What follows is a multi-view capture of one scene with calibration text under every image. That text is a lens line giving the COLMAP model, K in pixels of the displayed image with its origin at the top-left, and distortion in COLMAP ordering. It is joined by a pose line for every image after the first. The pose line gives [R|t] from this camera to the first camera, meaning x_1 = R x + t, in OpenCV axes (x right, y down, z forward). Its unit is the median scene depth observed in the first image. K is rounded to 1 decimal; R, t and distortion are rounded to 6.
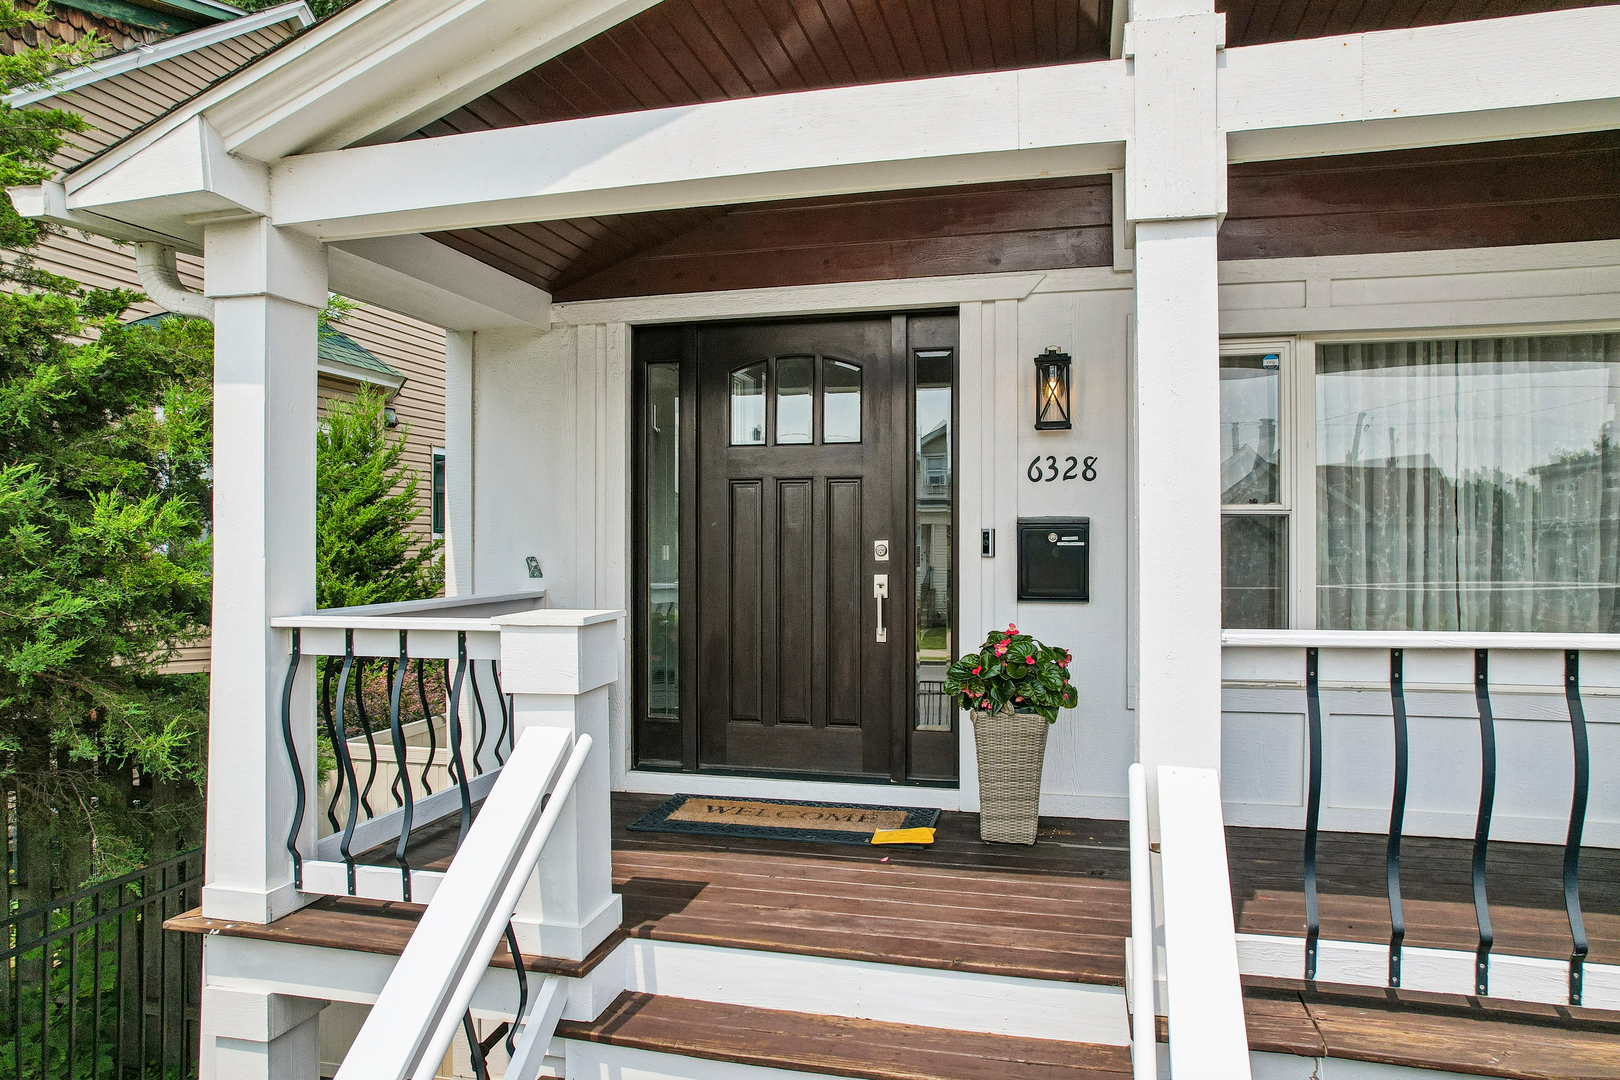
lens RADIAL K [[1044.8, 0, 814.8], [0, 1044.8, 537.3], [0, 0, 1]] dist [-0.092885, 0.078550]
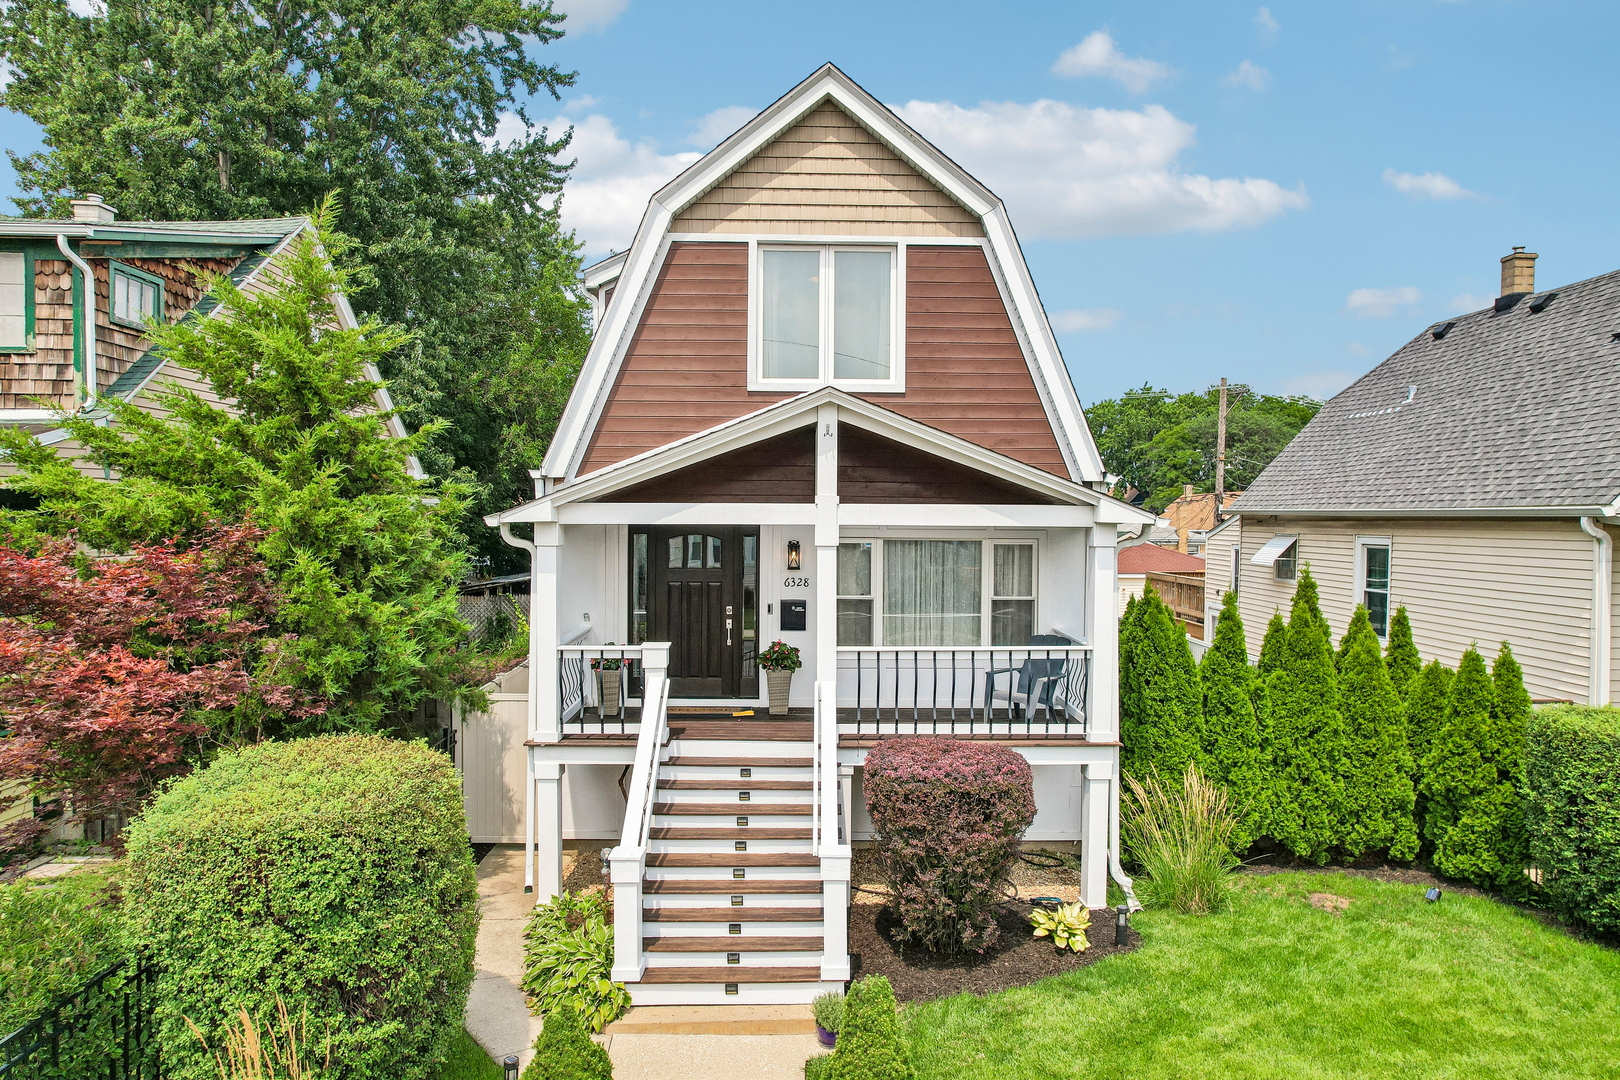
lens RADIAL K [[1044.8, 0, 814.8], [0, 1044.8, 537.3], [0, 0, 1]] dist [-0.092885, 0.078550]
pose [[0.967544, -0.000295, 0.252702, -0.432556], [-0.007374, 0.999541, 0.029398, -0.276793], [-0.252595, -0.030307, 0.967097, -1.756699]]
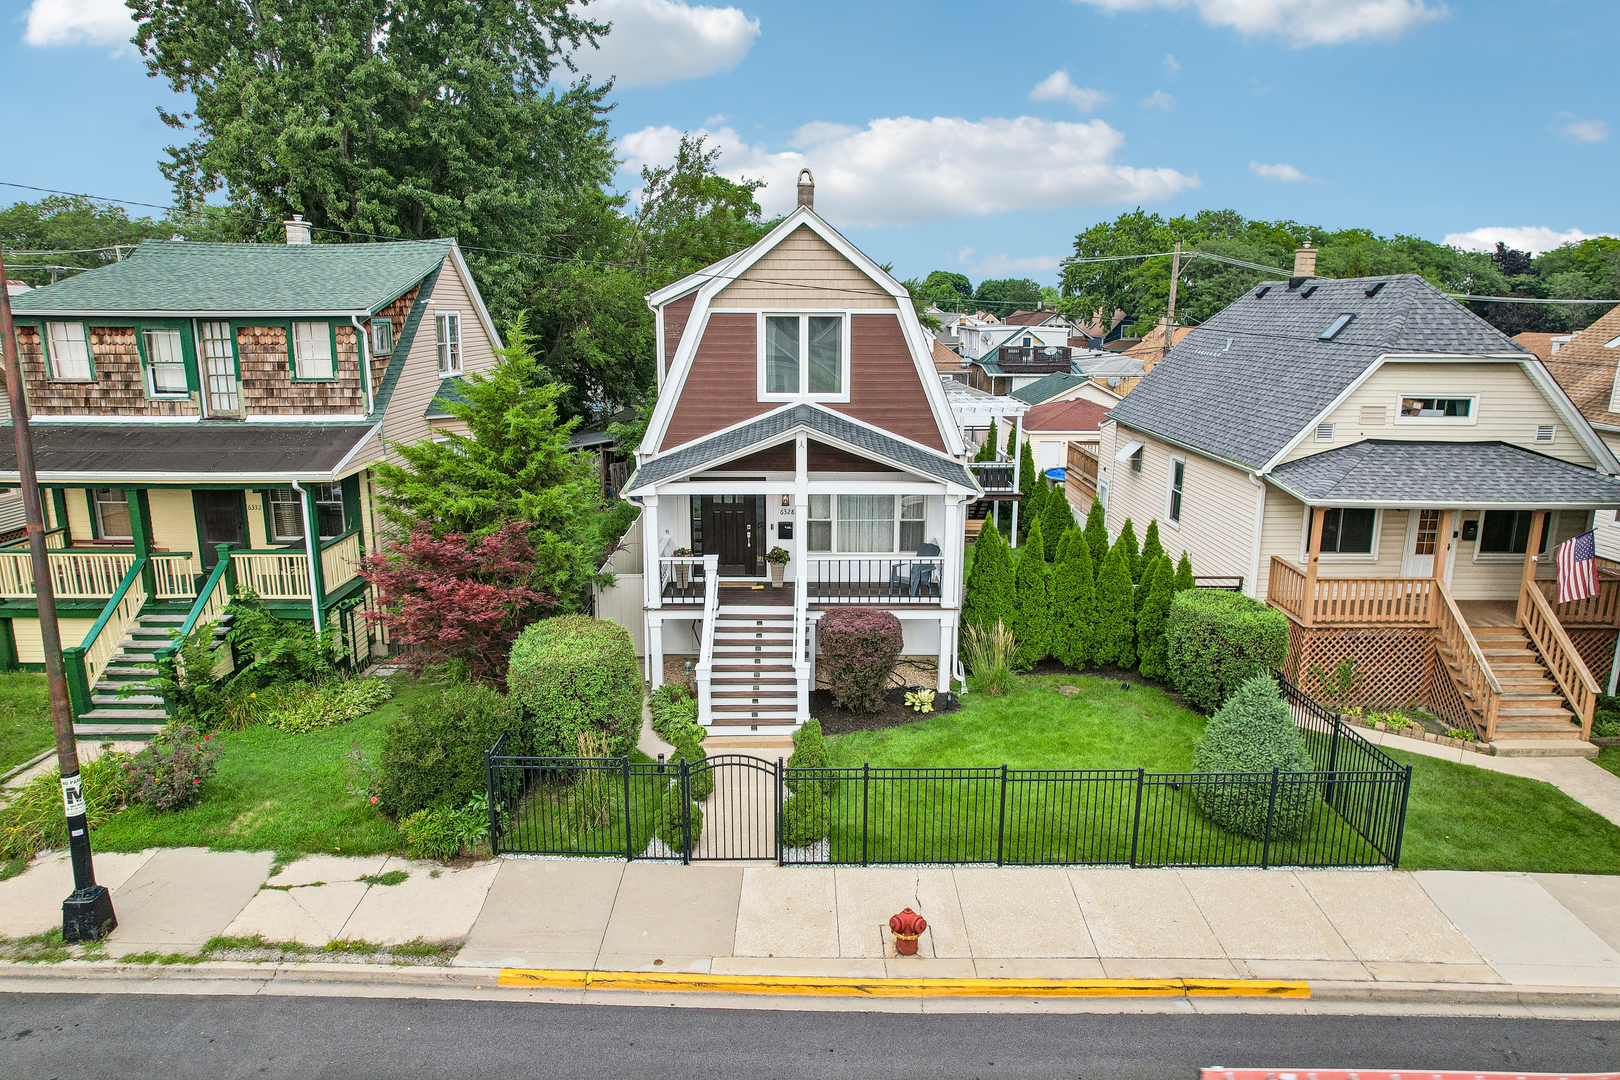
lens RADIAL K [[1044.8, 0, 814.8], [0, 1044.8, 537.3], [0, 0, 1]] dist [-0.092885, 0.078550]
pose [[0.970741, -0.051819, 0.234471, -0.811404], [-0.003323, 0.973446, 0.228894, -1.100400], [-0.240106, -0.222976, 0.944791, -3.776575]]
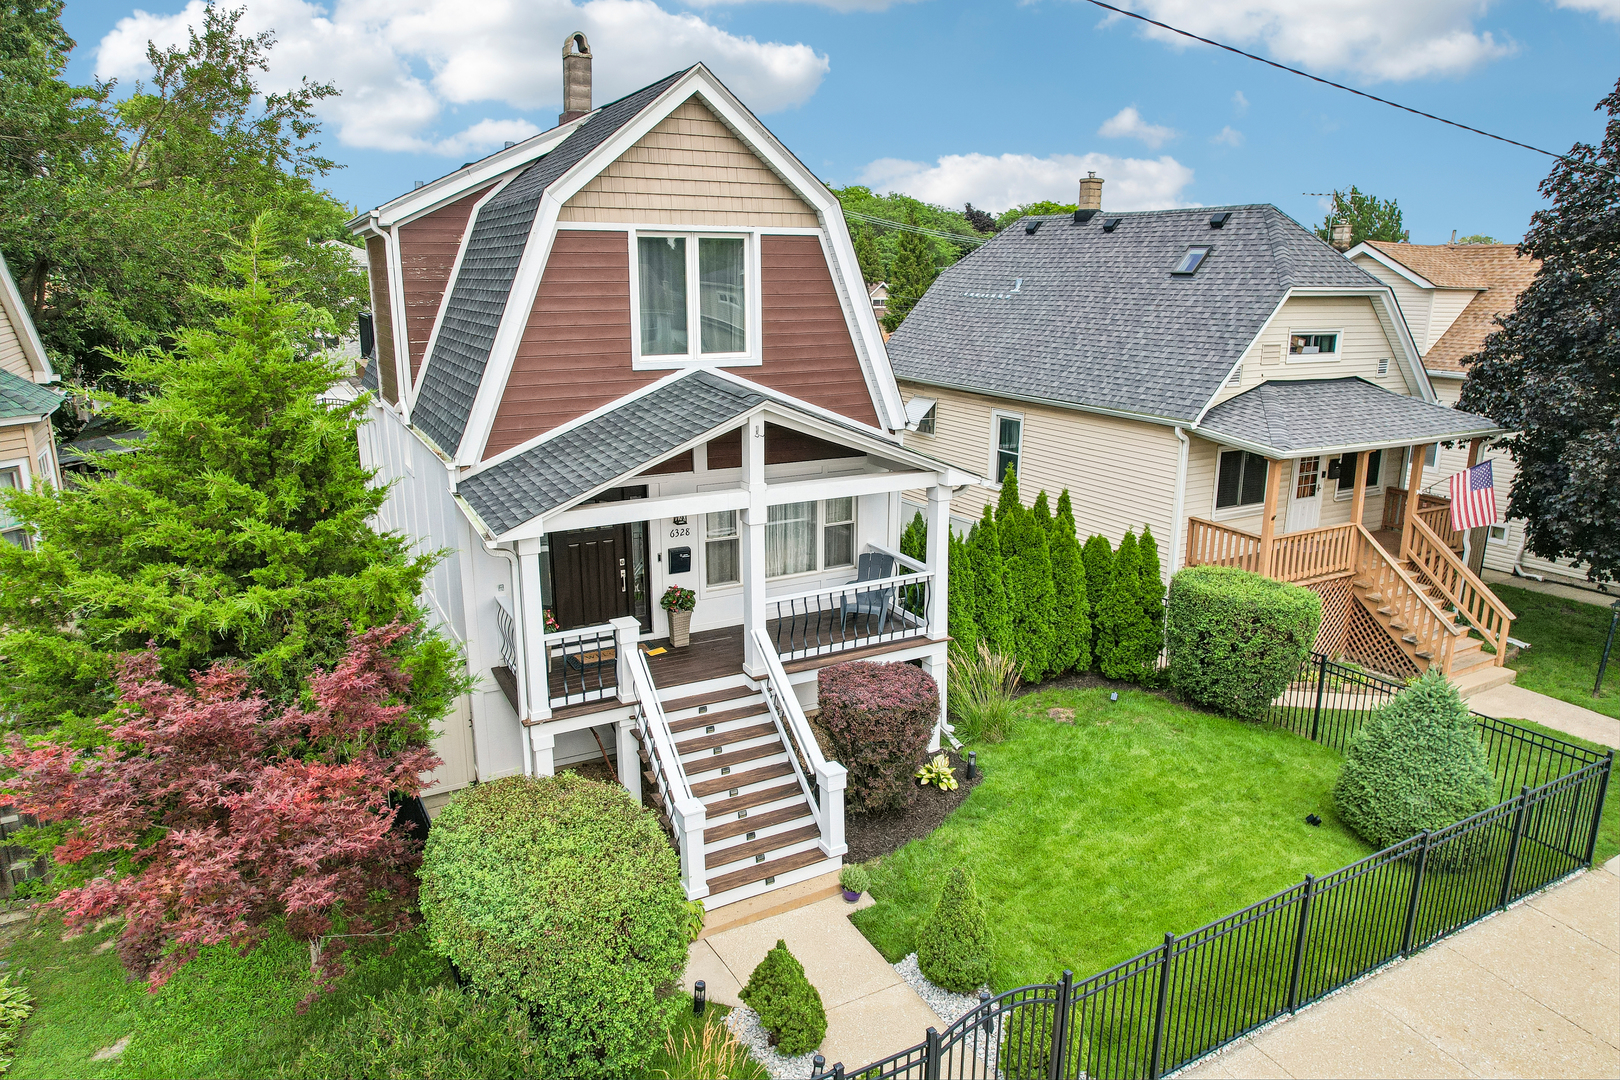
lens RADIAL K [[1044.8, 0, 814.8], [0, 1044.8, 537.3], [0, 0, 1]] dist [-0.092885, 0.078550]
pose [[0.731785, -0.169115, 0.660220, -1.663222], [-0.010683, 0.965759, 0.259219, -0.931763], [-0.681452, -0.196746, 0.704921, -1.634745]]
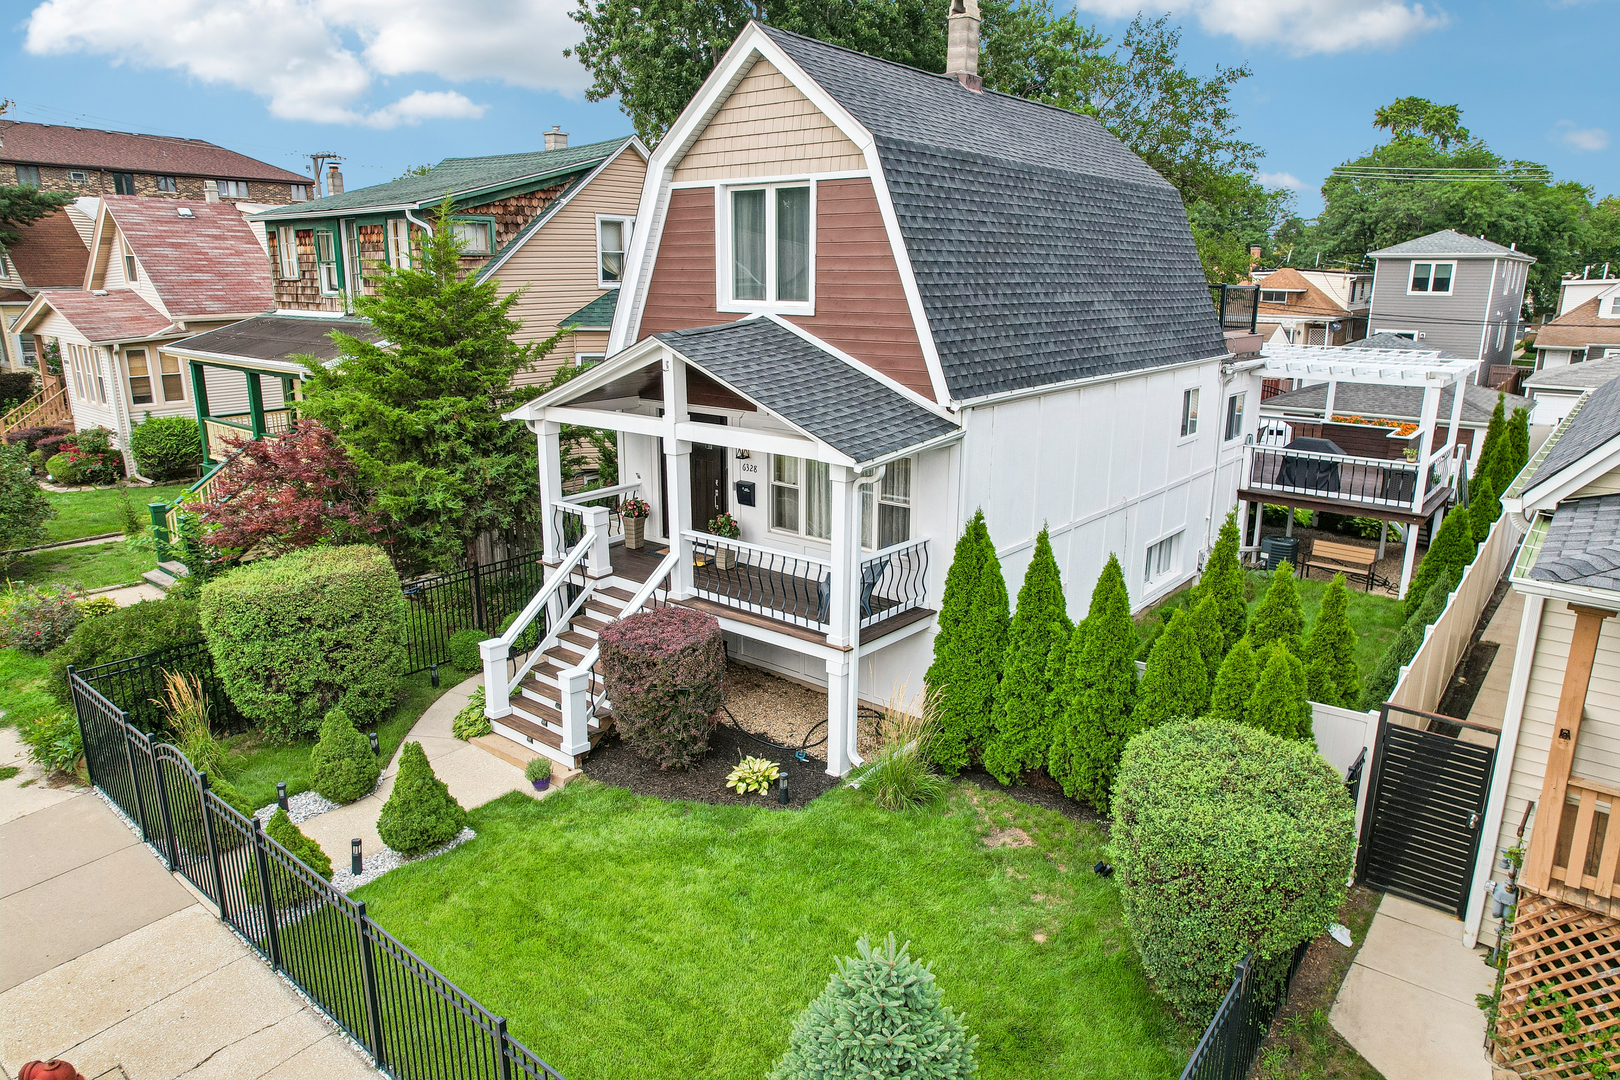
lens RADIAL K [[1044.8, 0, 814.8], [0, 1044.8, 537.3], [0, 0, 1]] dist [-0.092885, 0.078550]
pose [[0.899871, 0.109318, -0.422234, 2.001512], [0.003263, 0.966366, 0.257150, -0.761537], [0.436144, -0.232779, 0.869248, -2.048954]]
